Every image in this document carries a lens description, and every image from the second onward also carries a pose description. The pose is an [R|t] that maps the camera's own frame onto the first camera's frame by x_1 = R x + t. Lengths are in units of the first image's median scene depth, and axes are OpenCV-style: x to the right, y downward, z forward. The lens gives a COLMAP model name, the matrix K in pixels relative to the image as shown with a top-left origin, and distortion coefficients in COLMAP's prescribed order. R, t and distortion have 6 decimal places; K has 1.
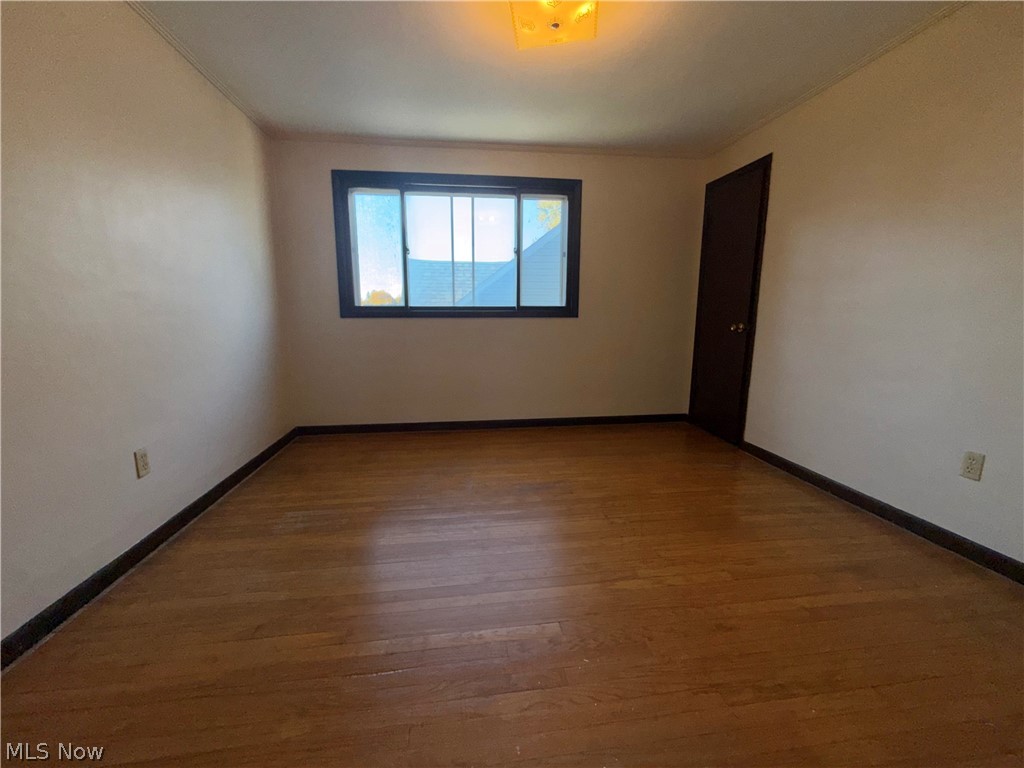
lens RADIAL K [[408.4, 0, 512.0], [0, 408.4, 384.0], [0, 0, 1]] dist [0.000978, -0.000029]
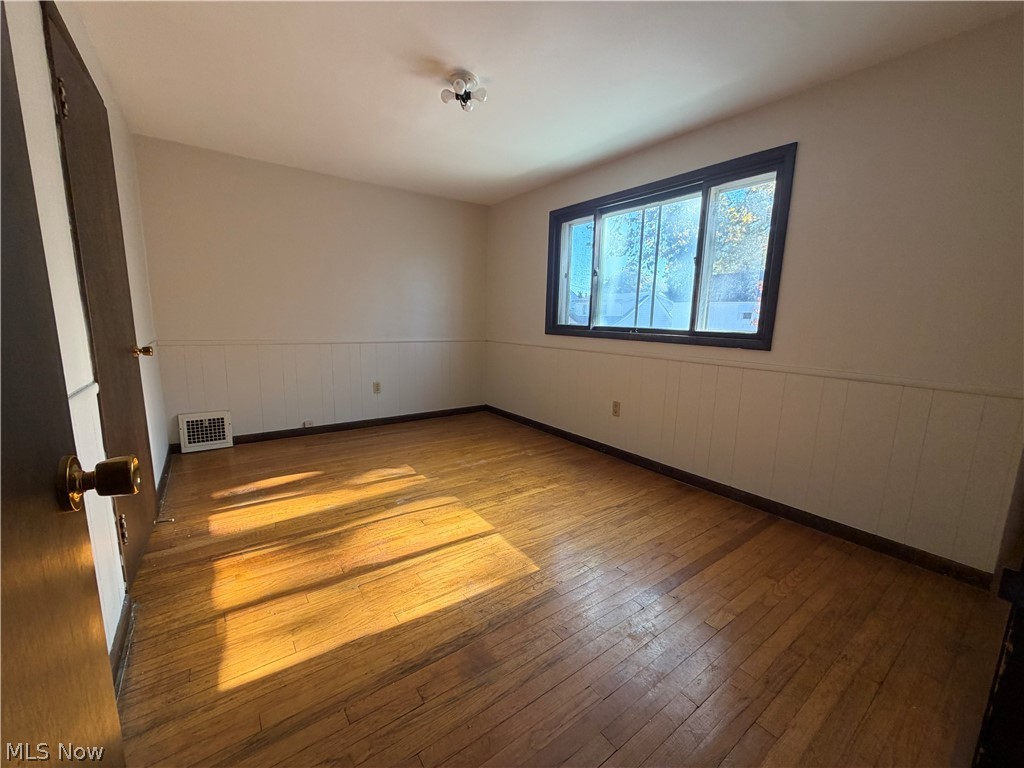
lens RADIAL K [[408.4, 0, 512.0], [0, 408.4, 384.0], [0, 0, 1]] dist [0.000978, -0.000029]
pose [[0.472706, 0.153762, -0.867702, 0.624834], [-0.192635, 0.978875, 0.068519, -0.089247], [0.859907, 0.134760, 0.492340, 0.382329]]
